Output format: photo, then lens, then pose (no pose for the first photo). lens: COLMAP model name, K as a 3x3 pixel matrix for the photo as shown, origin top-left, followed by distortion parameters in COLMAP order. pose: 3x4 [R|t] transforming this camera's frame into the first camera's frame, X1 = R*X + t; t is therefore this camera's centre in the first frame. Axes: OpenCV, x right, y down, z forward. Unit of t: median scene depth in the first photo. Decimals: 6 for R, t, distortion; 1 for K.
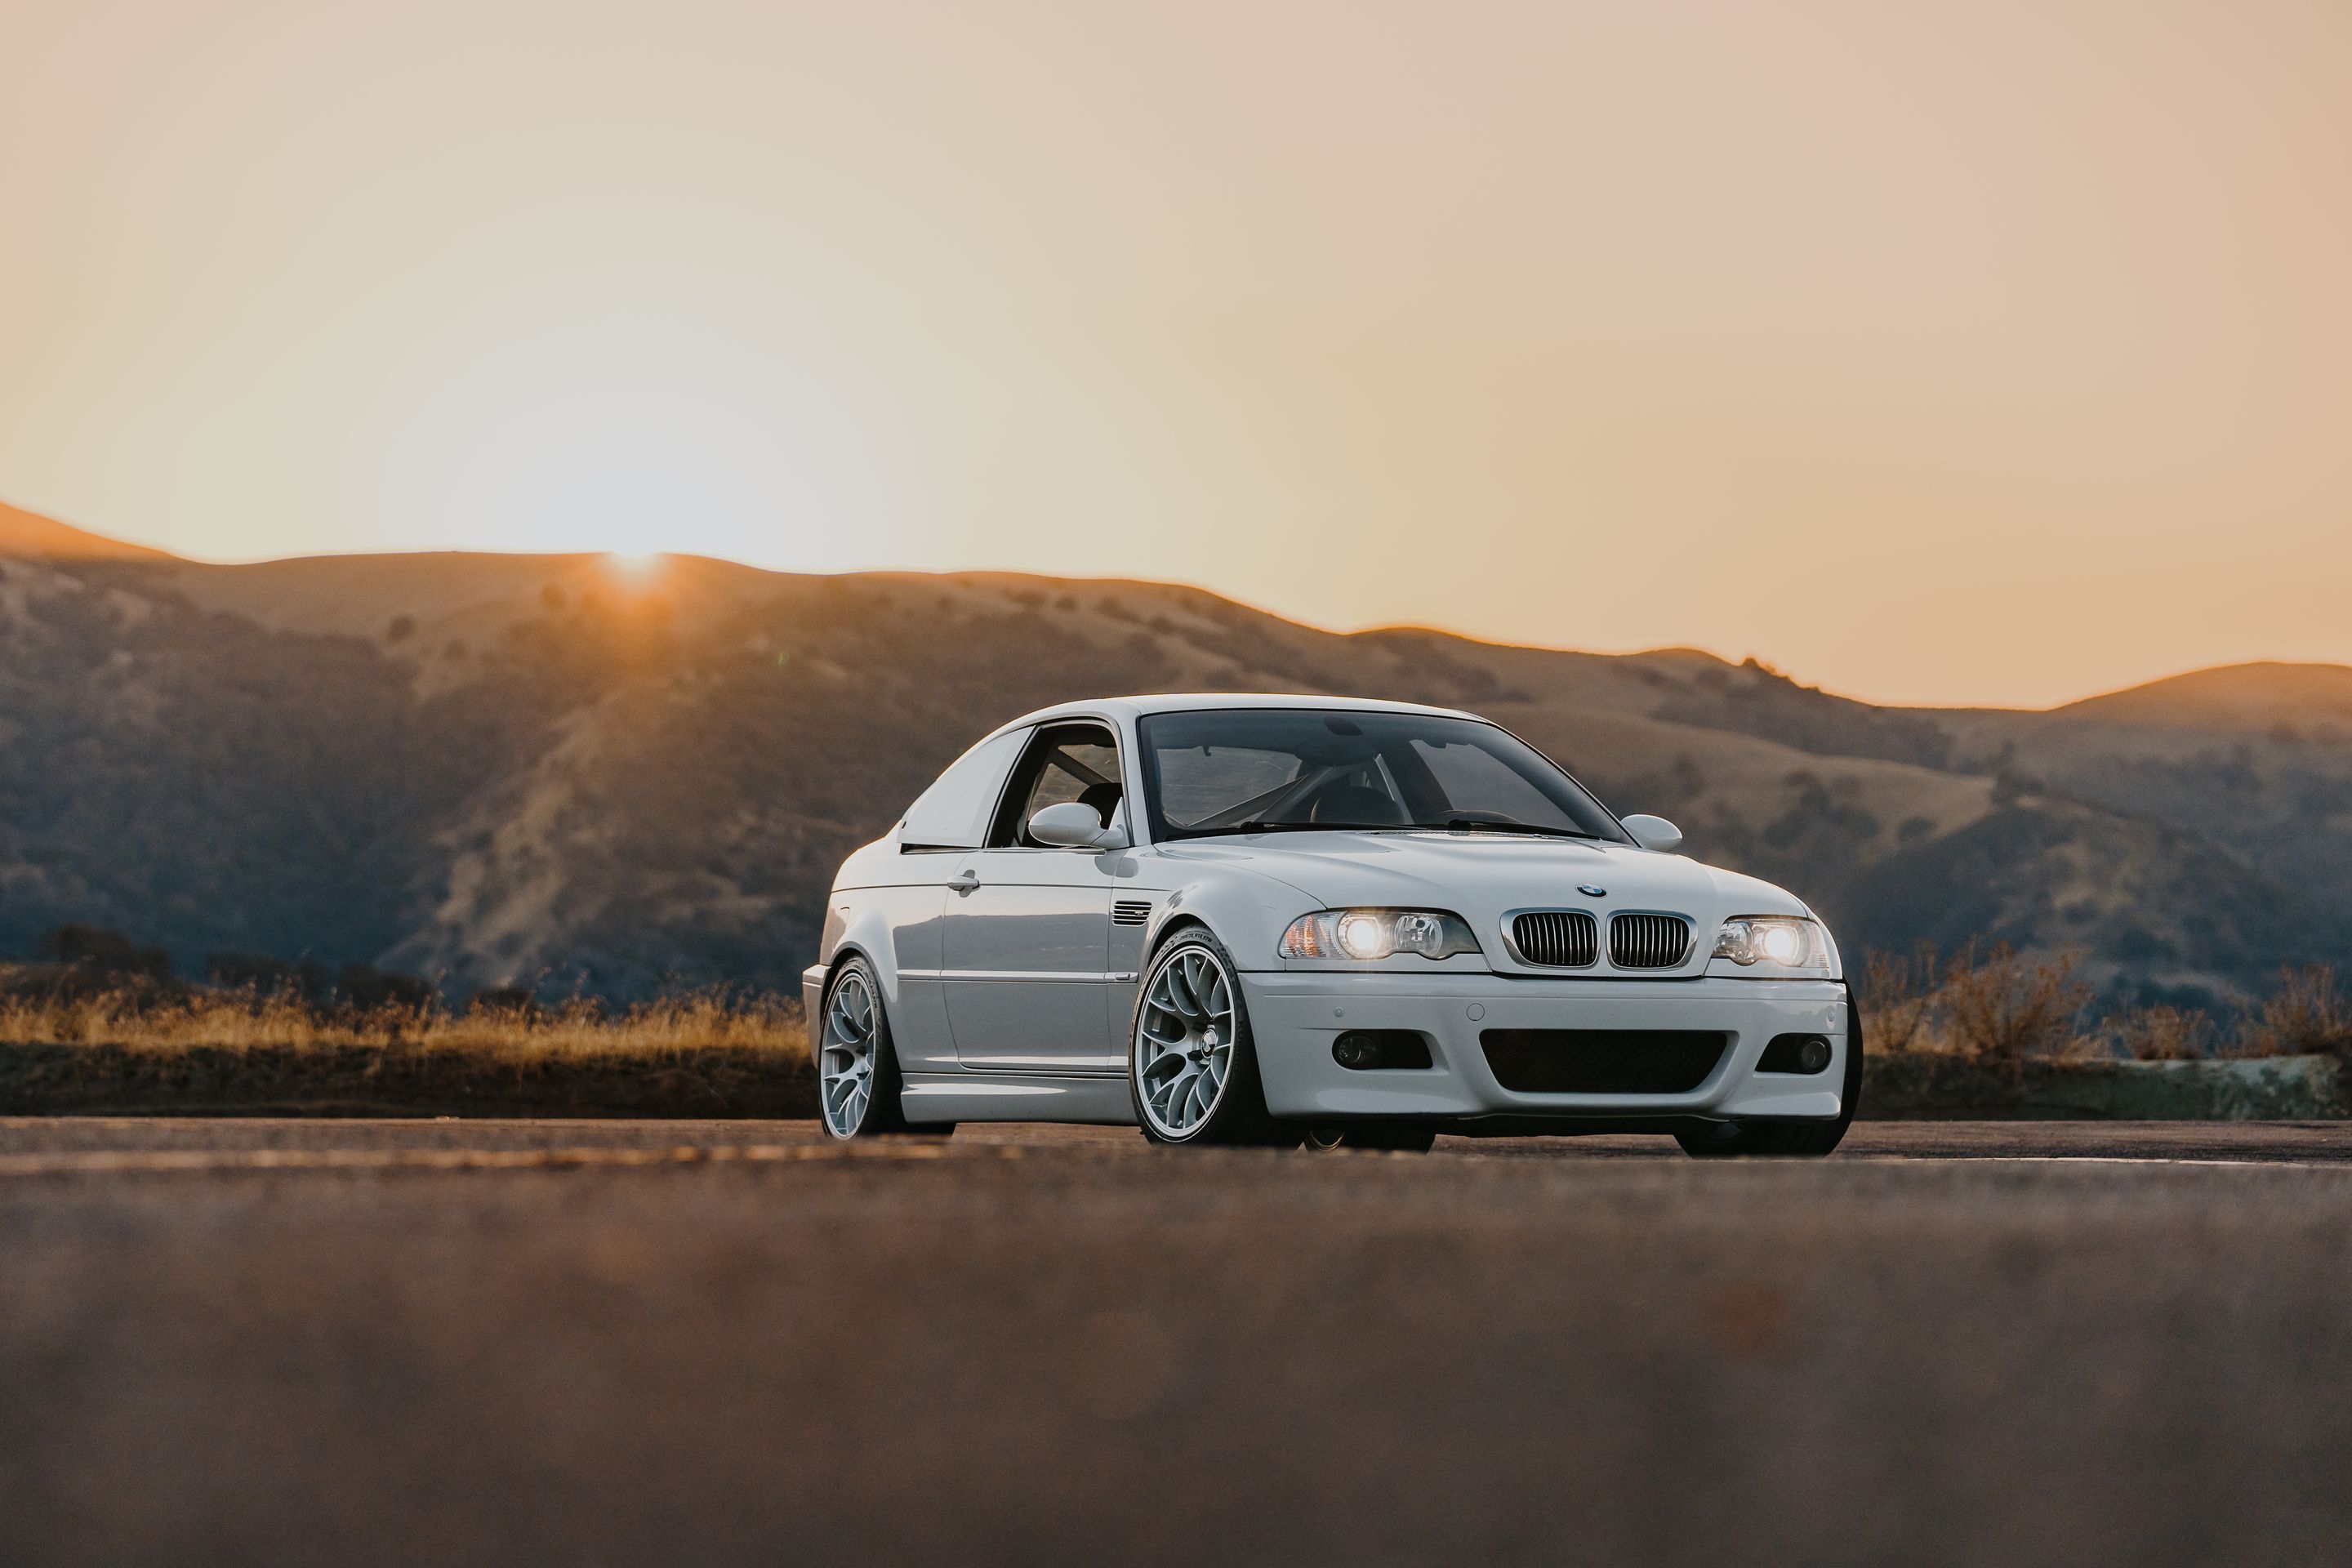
lens RADIAL K [[7886.0, 0, 1081.2], [0, 7886.0, 863.2], [0, 0, 1]] dist [0.068467, 0.000000]
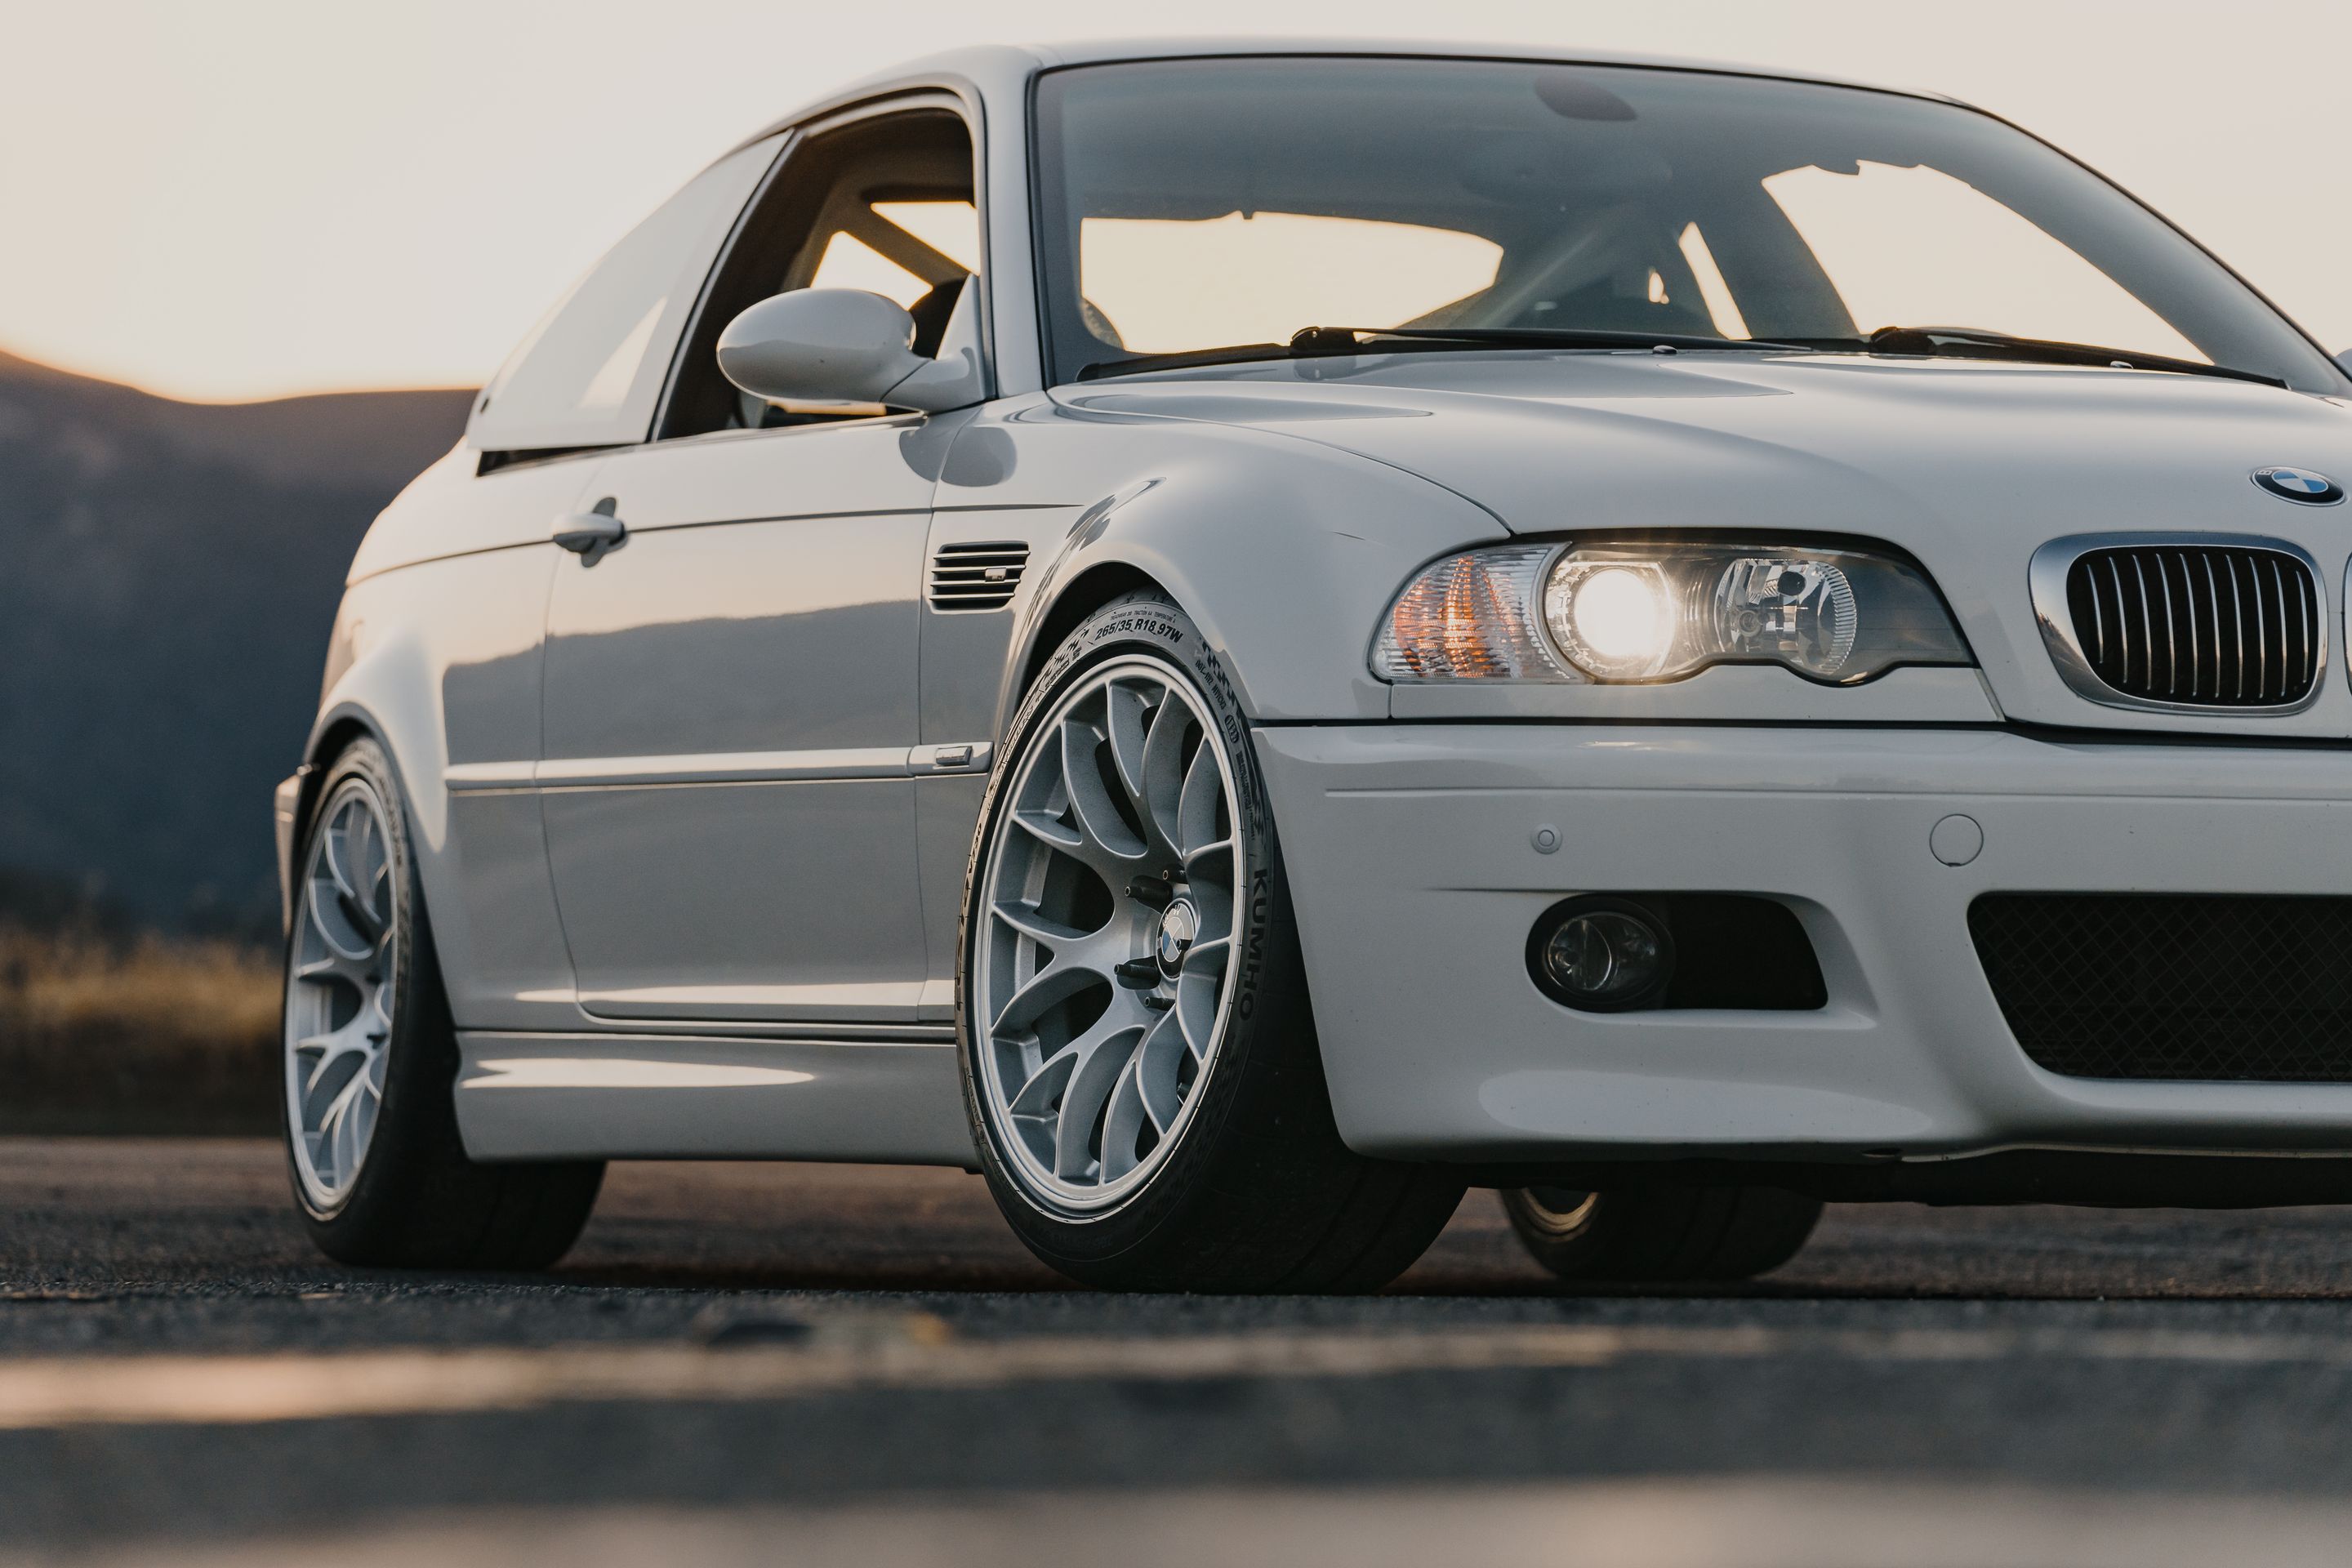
lens RADIAL K [[10006.8, 0, 1194.1], [0, 10006.8, 785.0], [0, 0, 1]] dist [0.112107, 0.000000]
pose [[0.999852, 0.001108, -0.017196, 0.022264], [-0.001142, 0.999997, -0.001944, 0.015494], [0.017194, 0.001963, 0.999850, 0.512176]]
